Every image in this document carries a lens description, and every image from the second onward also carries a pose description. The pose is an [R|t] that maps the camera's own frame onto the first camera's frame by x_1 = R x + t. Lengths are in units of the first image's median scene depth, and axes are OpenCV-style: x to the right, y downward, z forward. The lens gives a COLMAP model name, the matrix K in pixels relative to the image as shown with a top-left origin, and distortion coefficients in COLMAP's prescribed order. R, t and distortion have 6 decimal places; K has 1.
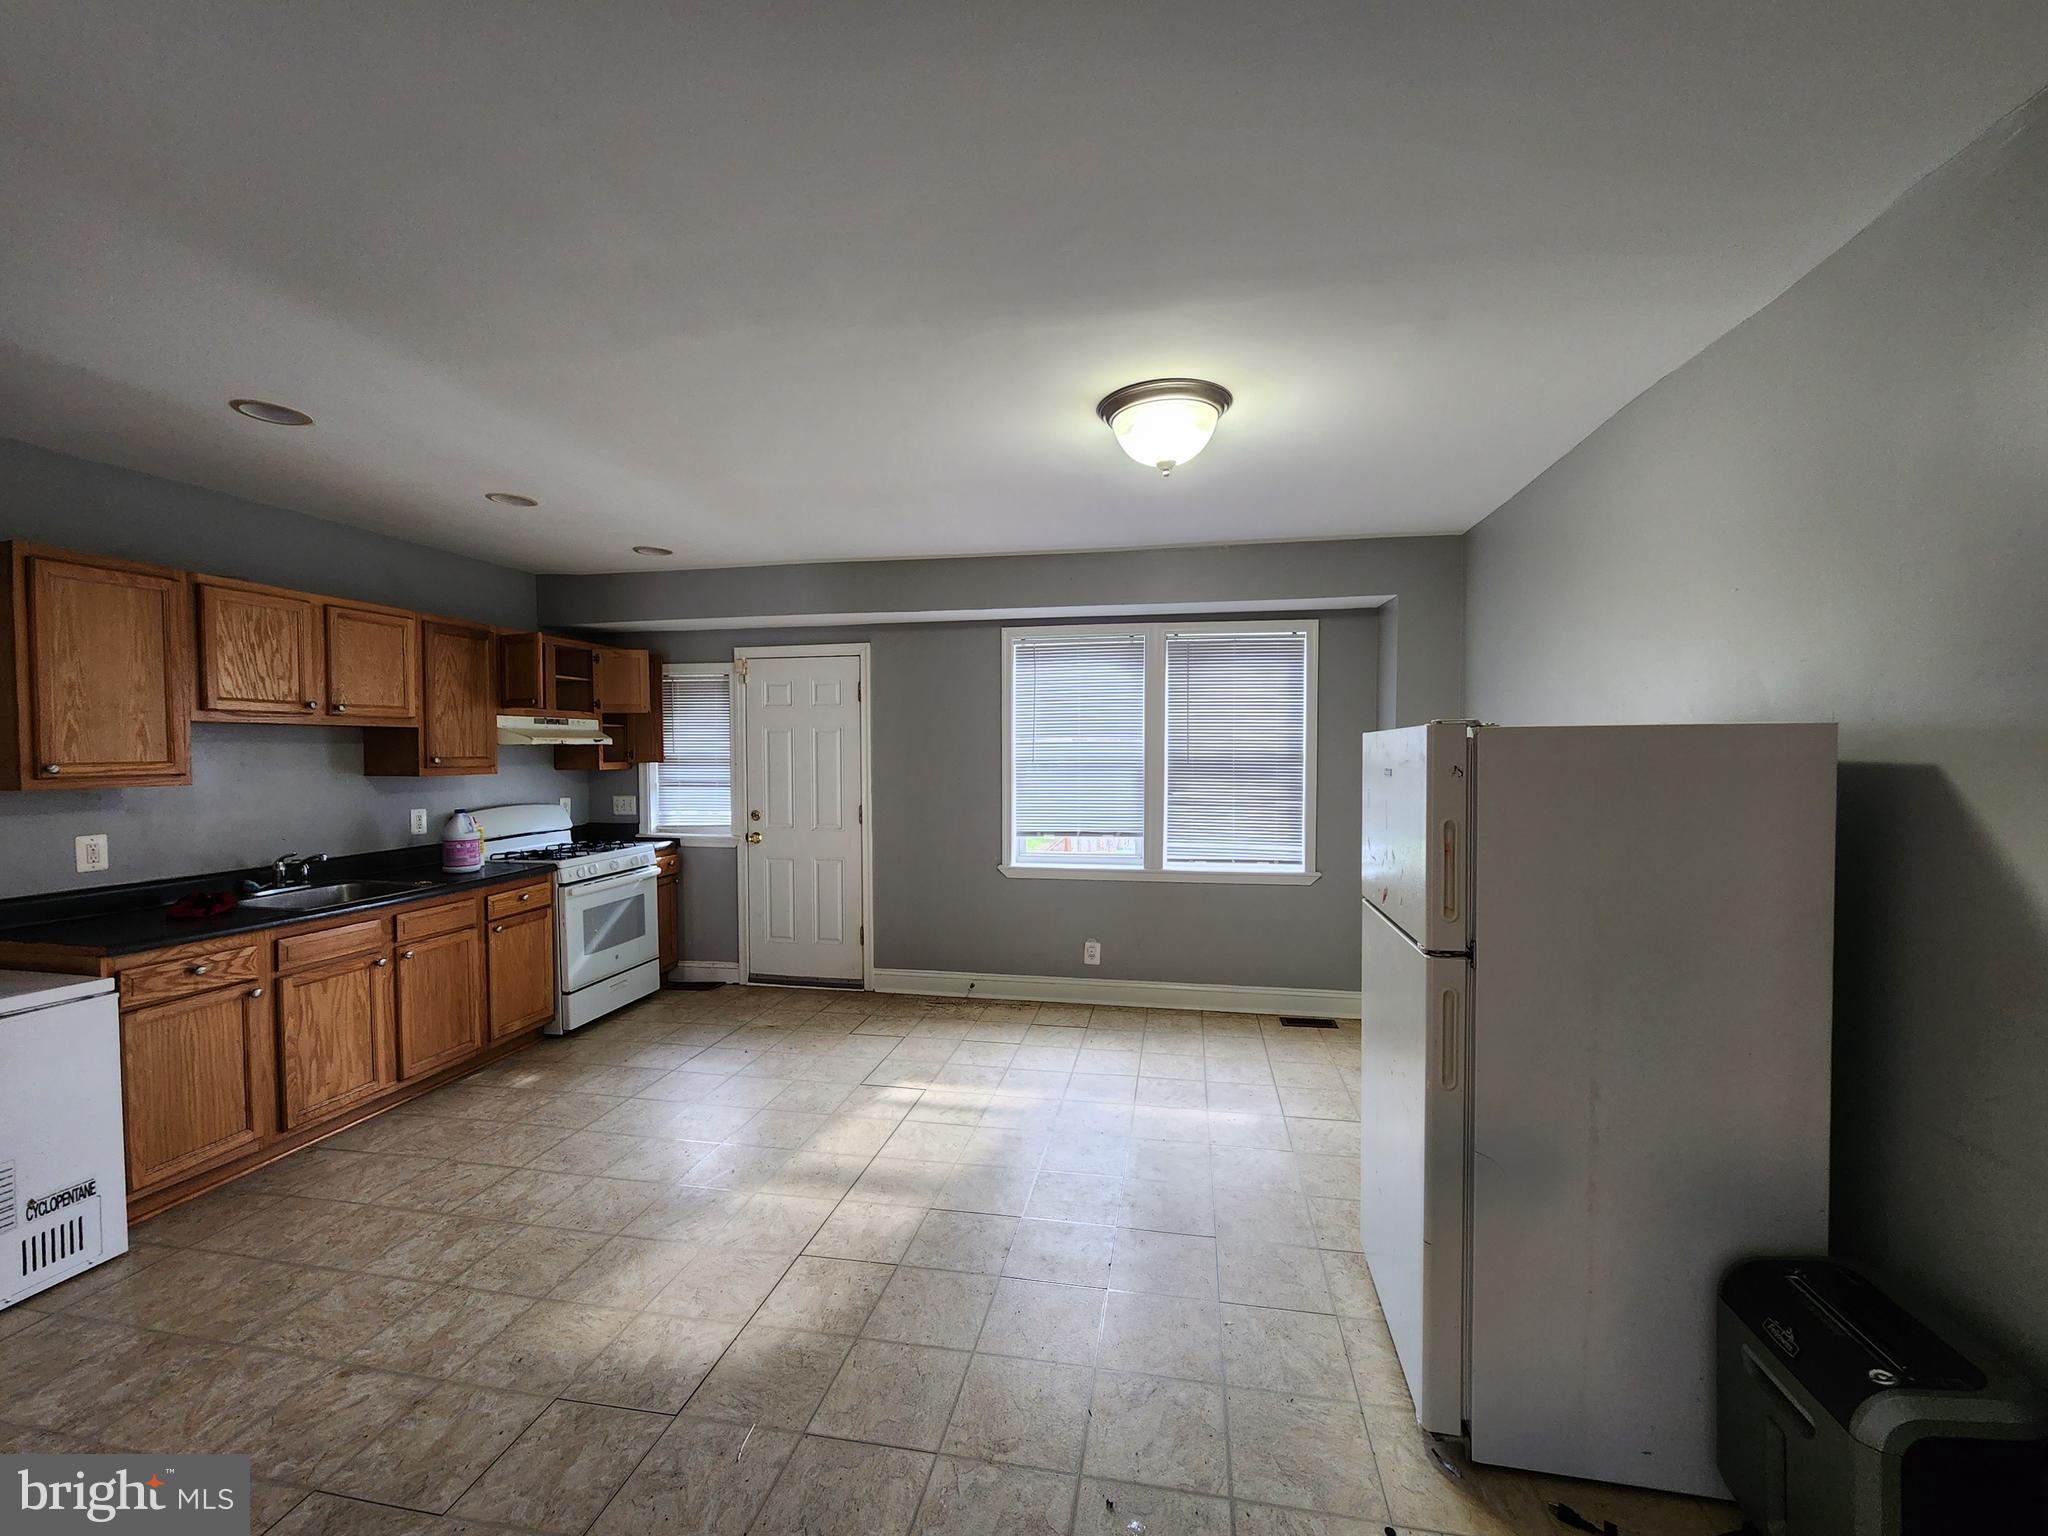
lens RADIAL K [[848.6, 0, 1034.7], [0, 848.6, 772.2], [0, 0, 1]] dist [-0.002314, 0.000000]
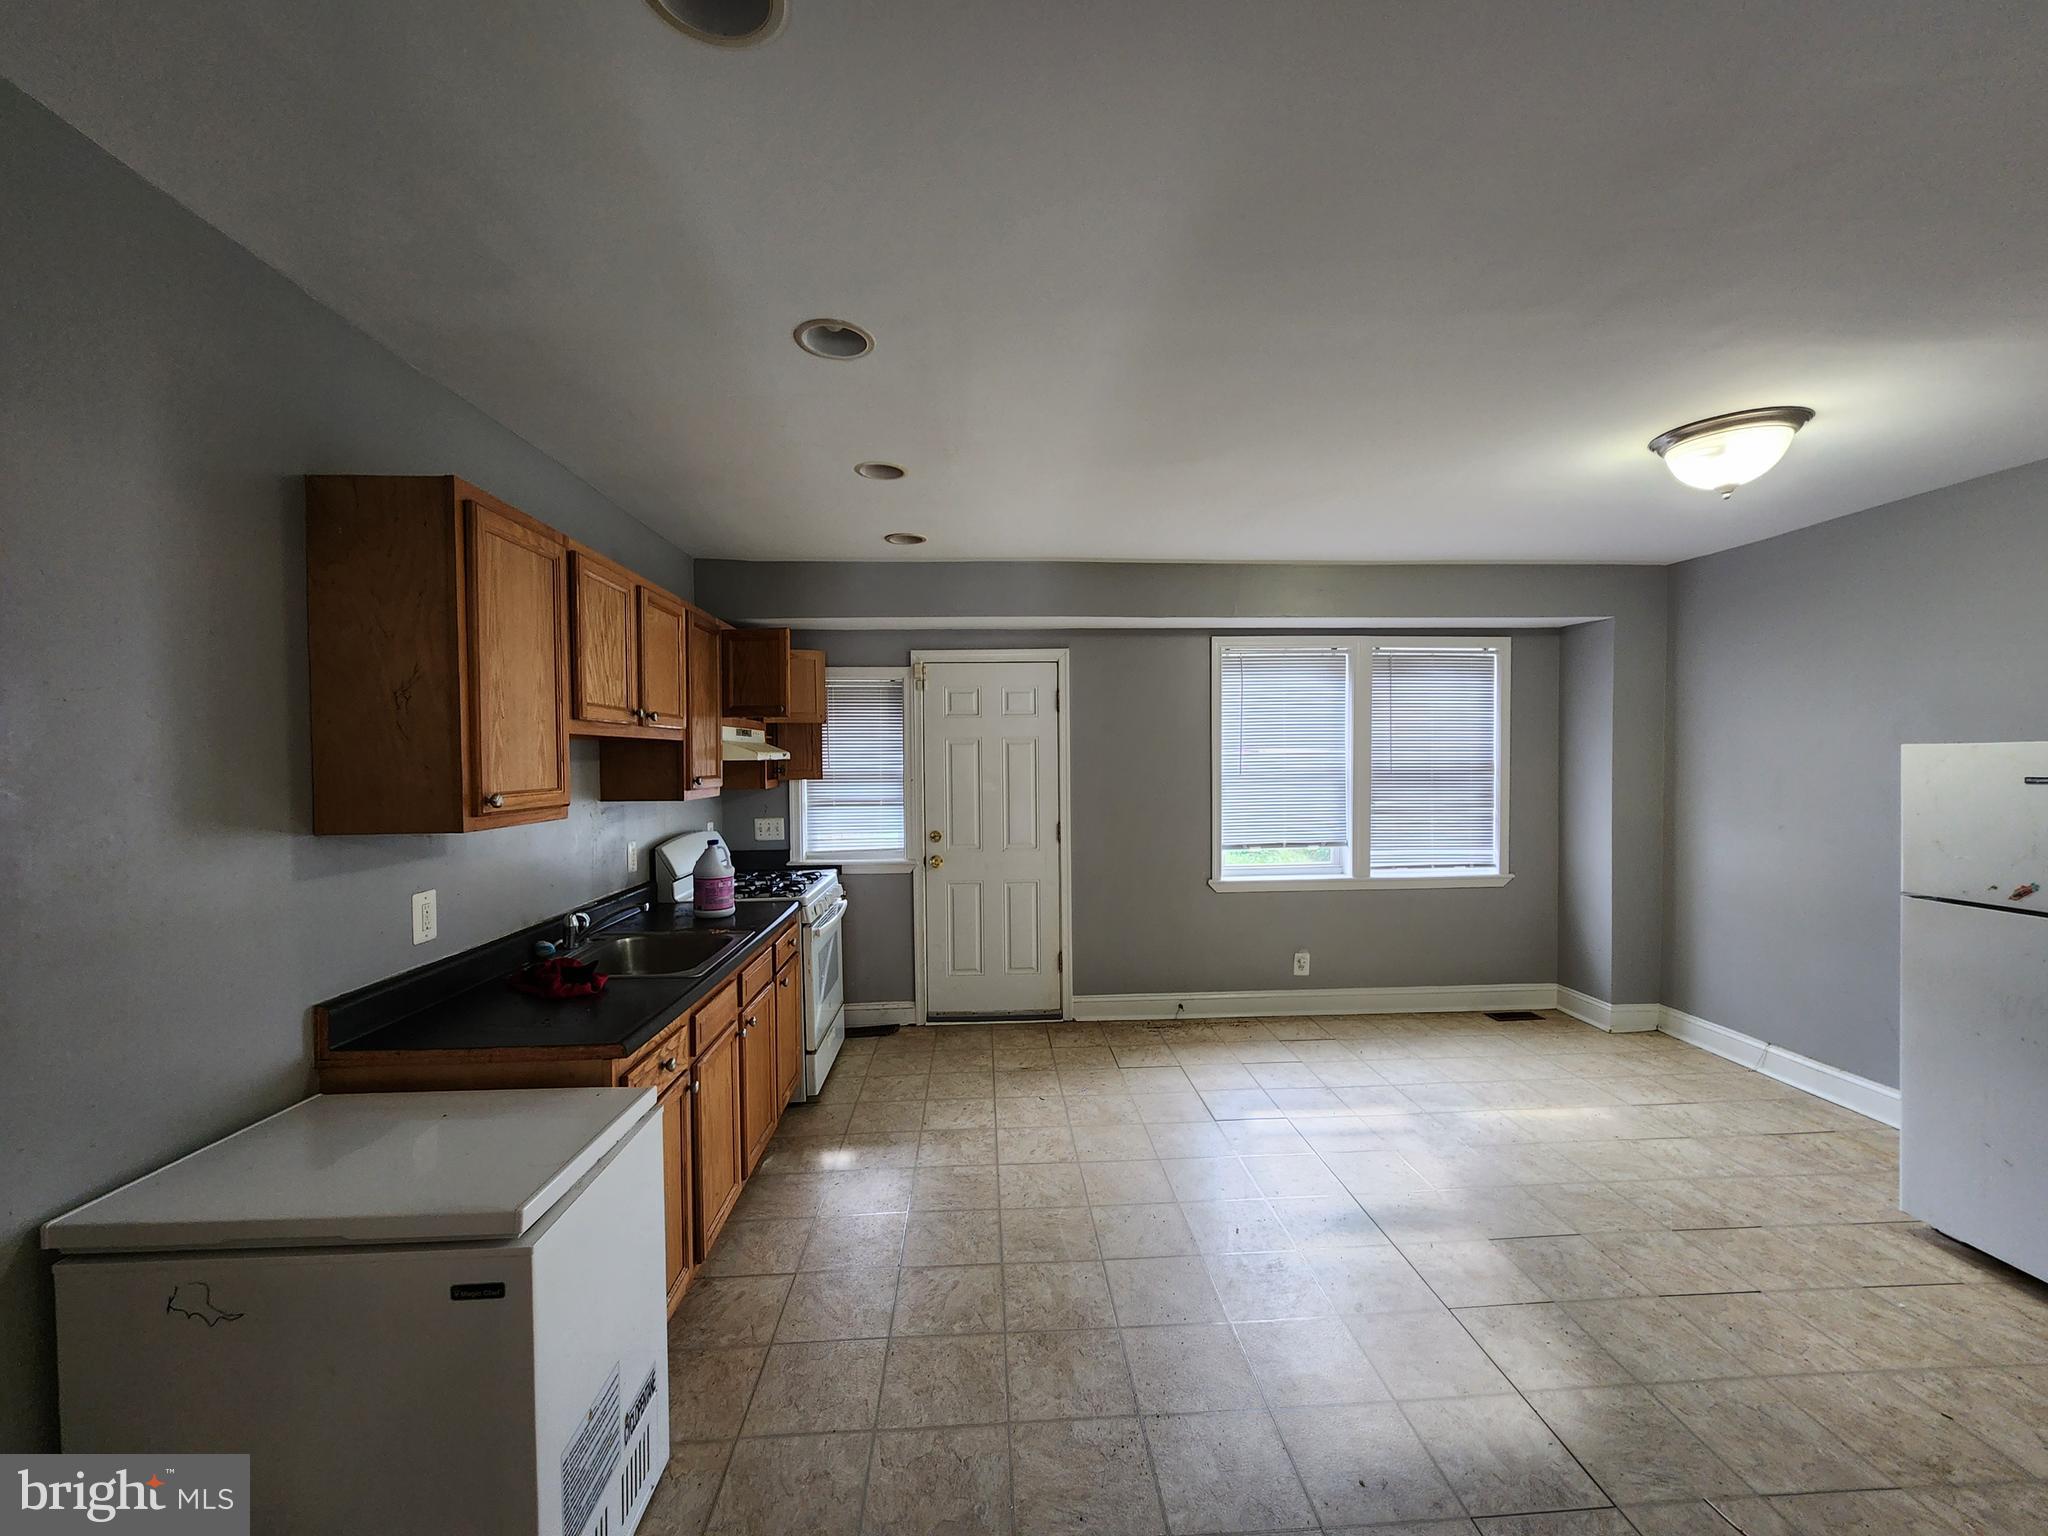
lens RADIAL K [[848.6, 0, 1034.7], [0, 848.6, 772.2], [0, 0, 1]] dist [-0.002314, 0.000000]
pose [[0.970051, -0.011715, 0.242619, -0.477092], [0.014487, 0.999849, -0.009641, -0.007772], [-0.242469, 0.012867, 0.970074, 0.103738]]
